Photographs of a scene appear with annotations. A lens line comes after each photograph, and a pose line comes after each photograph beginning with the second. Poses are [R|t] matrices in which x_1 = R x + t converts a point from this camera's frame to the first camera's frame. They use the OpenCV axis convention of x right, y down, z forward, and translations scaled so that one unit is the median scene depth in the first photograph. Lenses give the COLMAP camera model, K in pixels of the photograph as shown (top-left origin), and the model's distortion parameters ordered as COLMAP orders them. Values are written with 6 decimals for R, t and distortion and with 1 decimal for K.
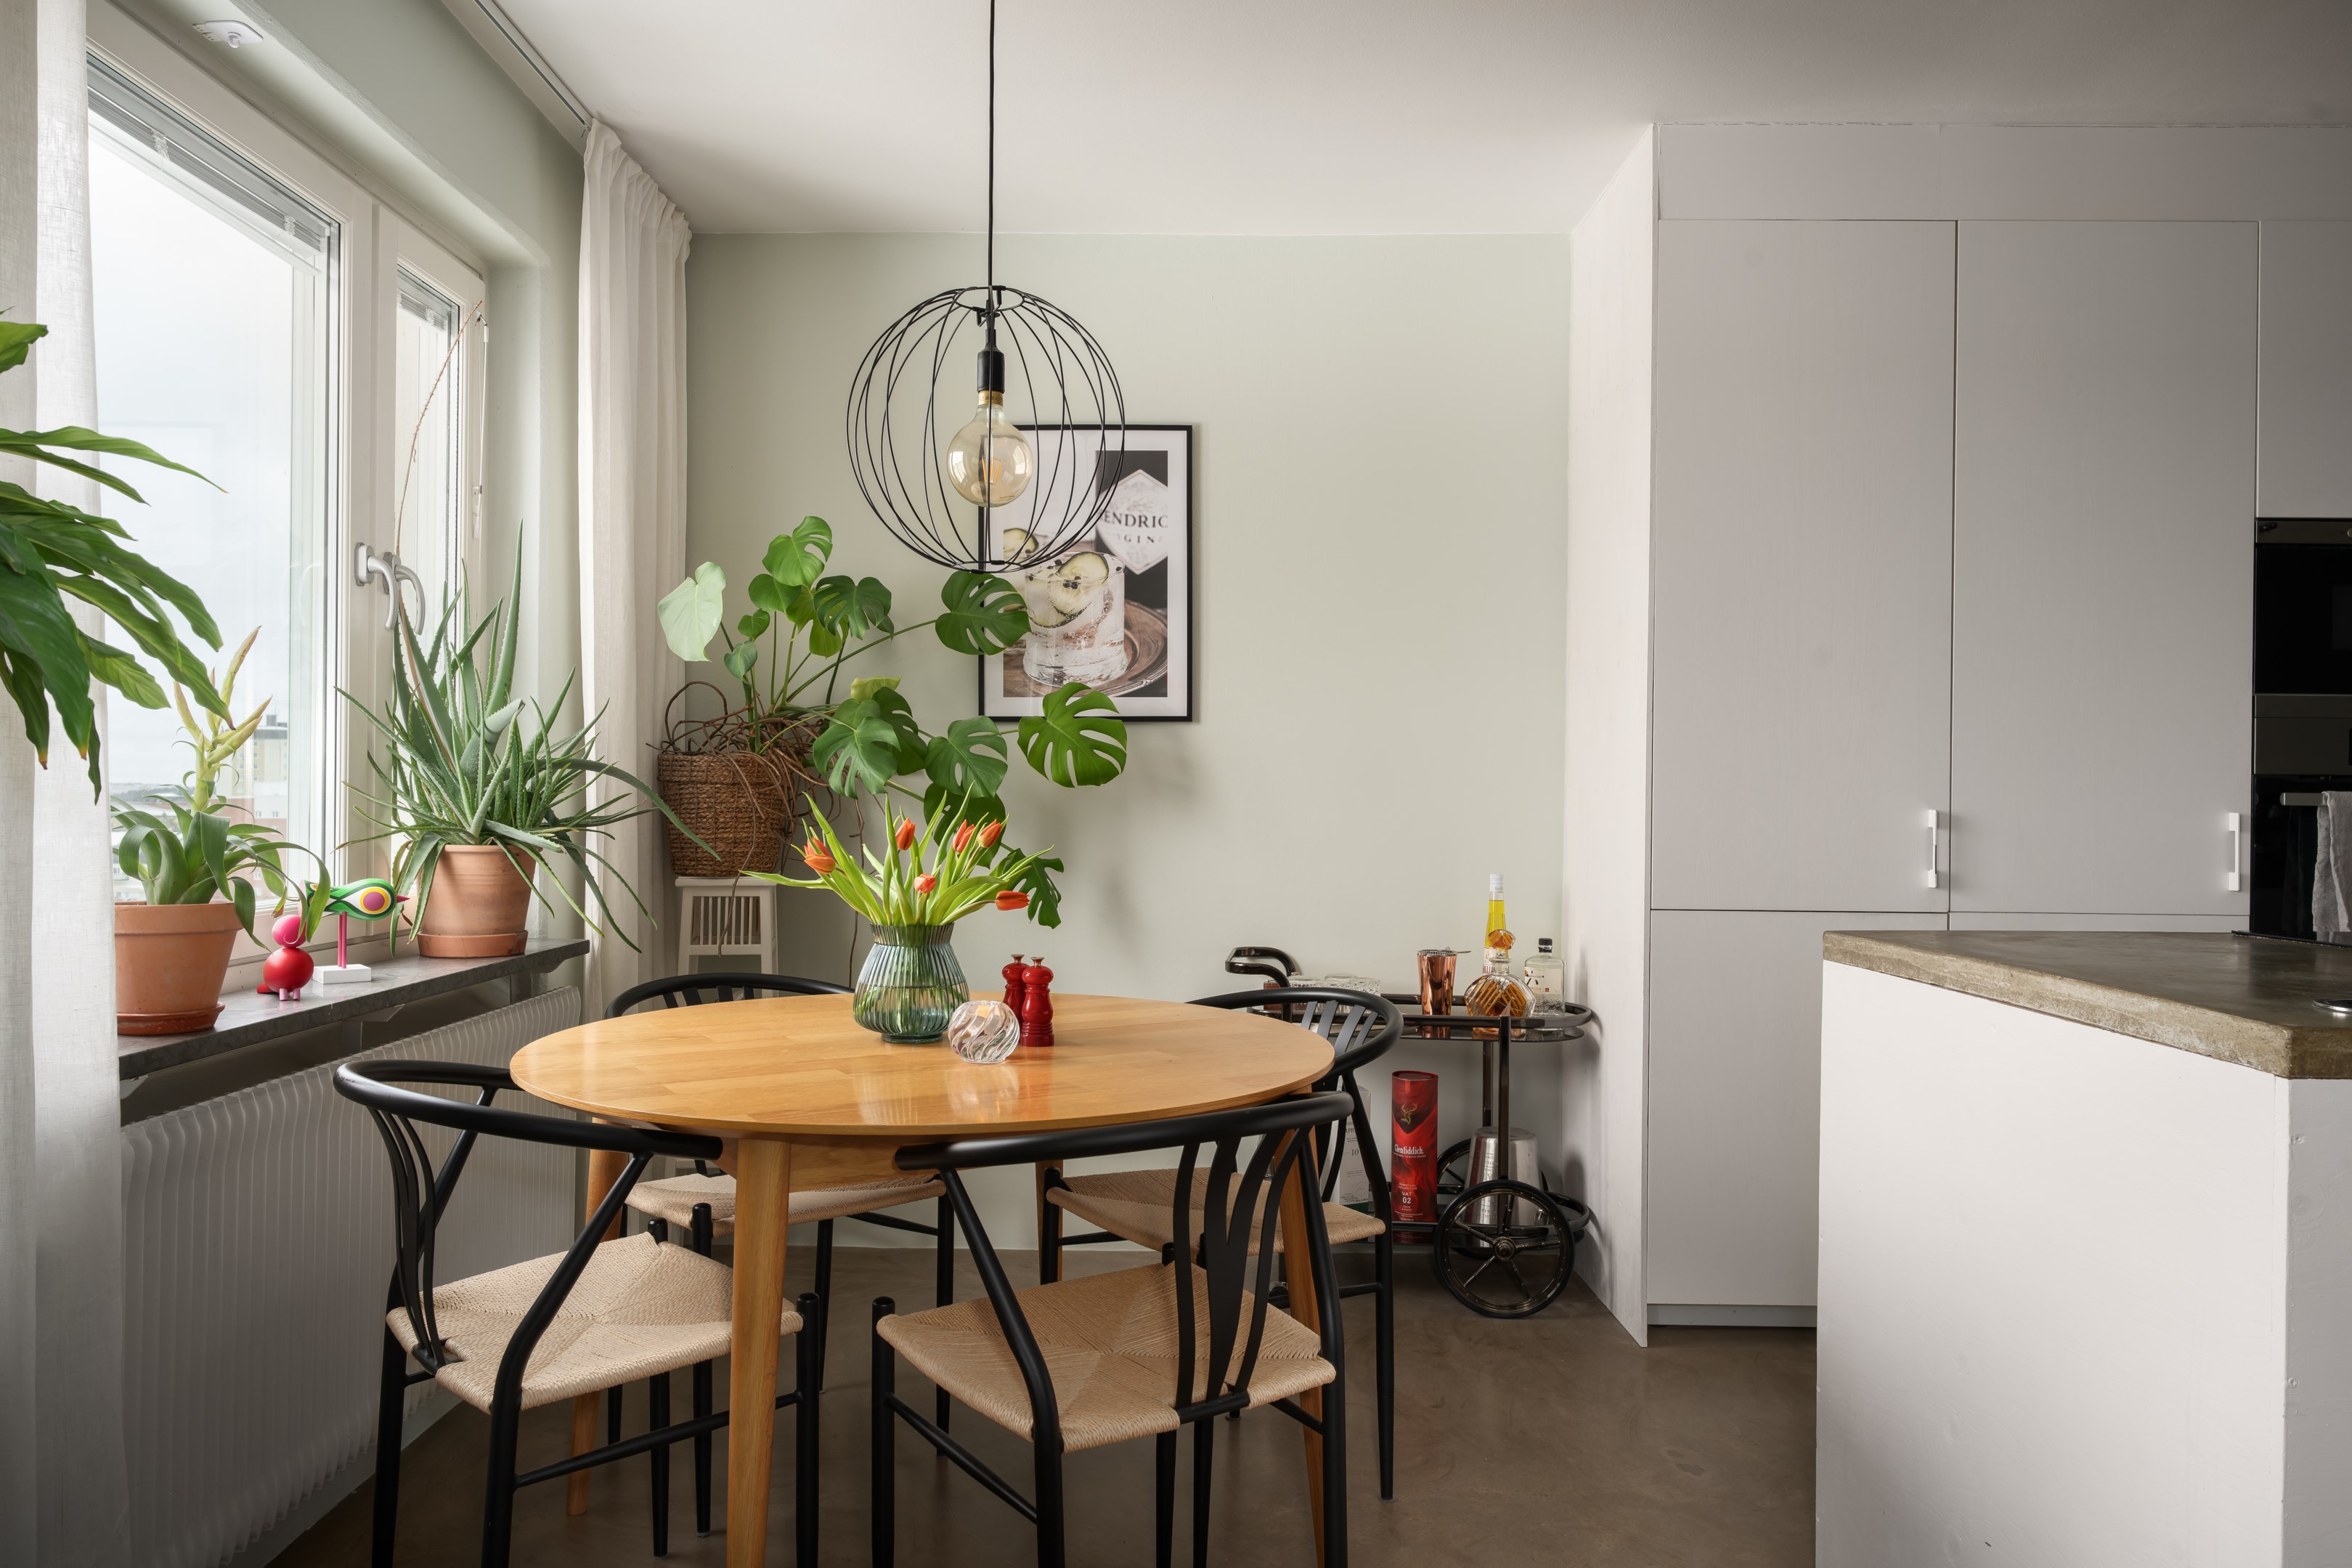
lens RADIAL K [[1553.7, 0, 1164.7], [0, 1553.7, 795.8], [0, 0, 1]] dist [0.011087, -0.003528]
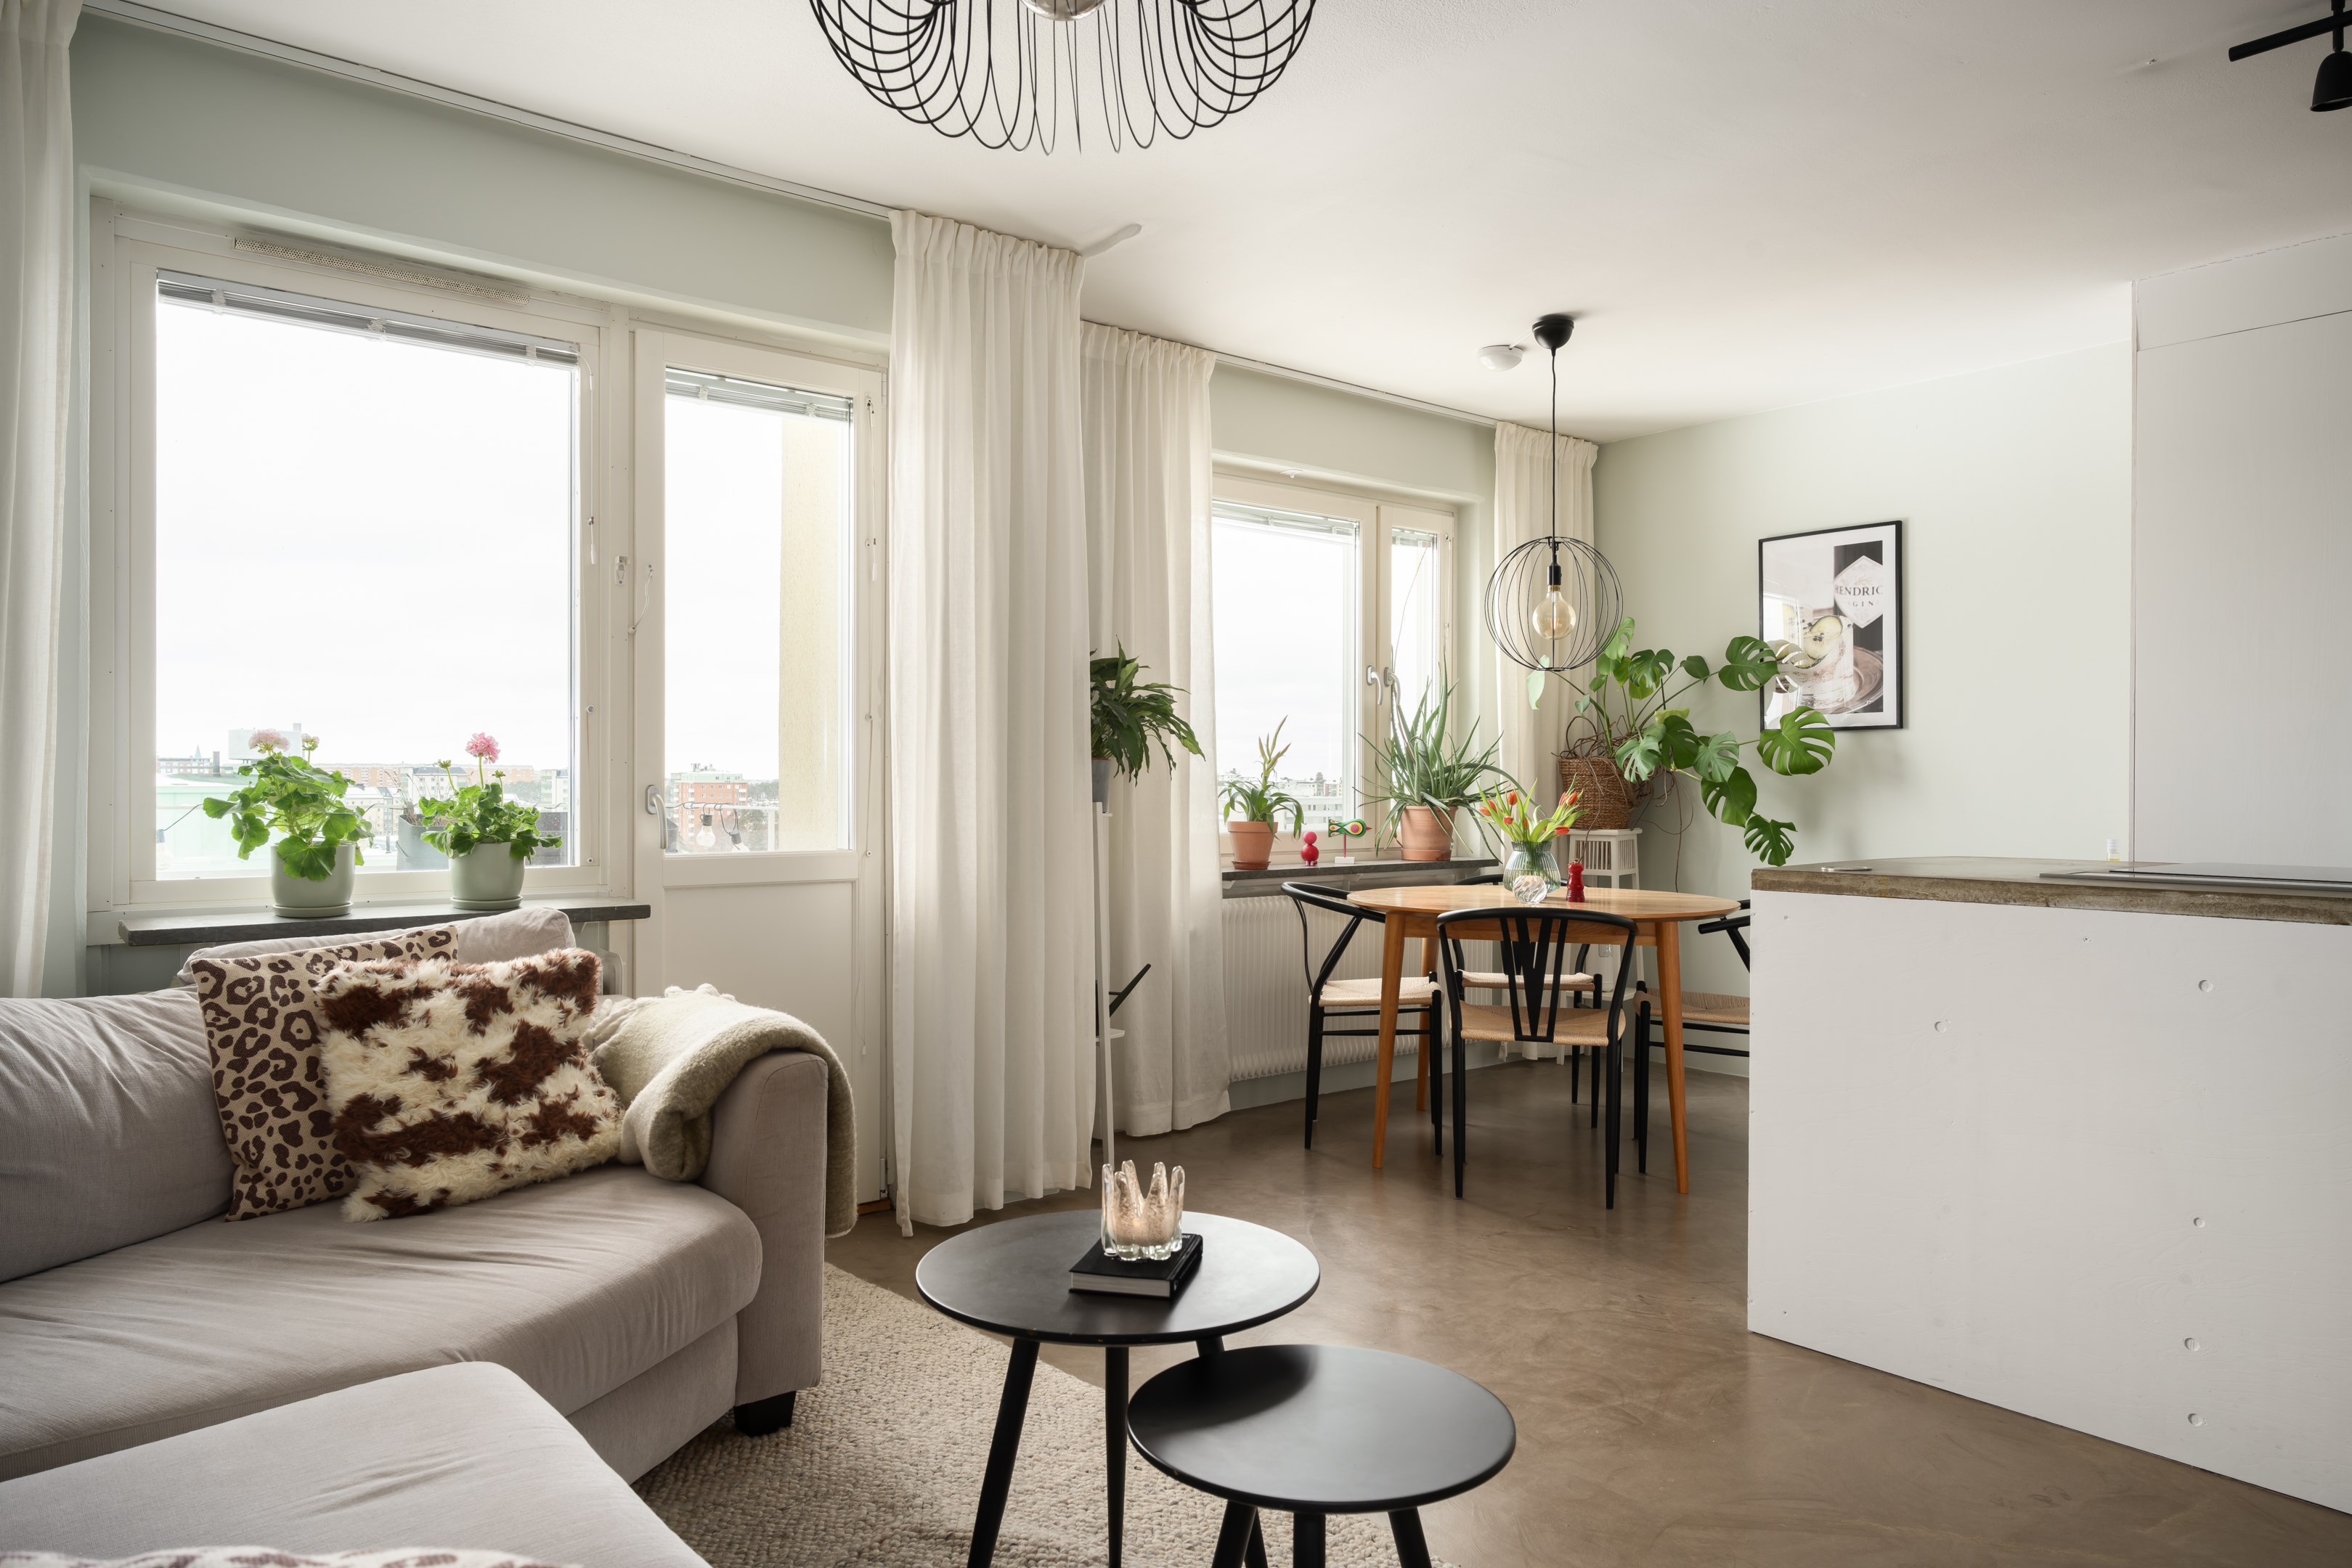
lens RADIAL K [[1553.7, 0, 1170.3], [0, 1553.7, 775.7], [0, 0, 1]] dist [0.011087, -0.003528]
pose [[0.649151, -0.008626, -0.760611, 0.666868], [0.001587, 0.999949, -0.009986, 0.008464], [0.760658, 0.005275, 0.649131, -0.431333]]
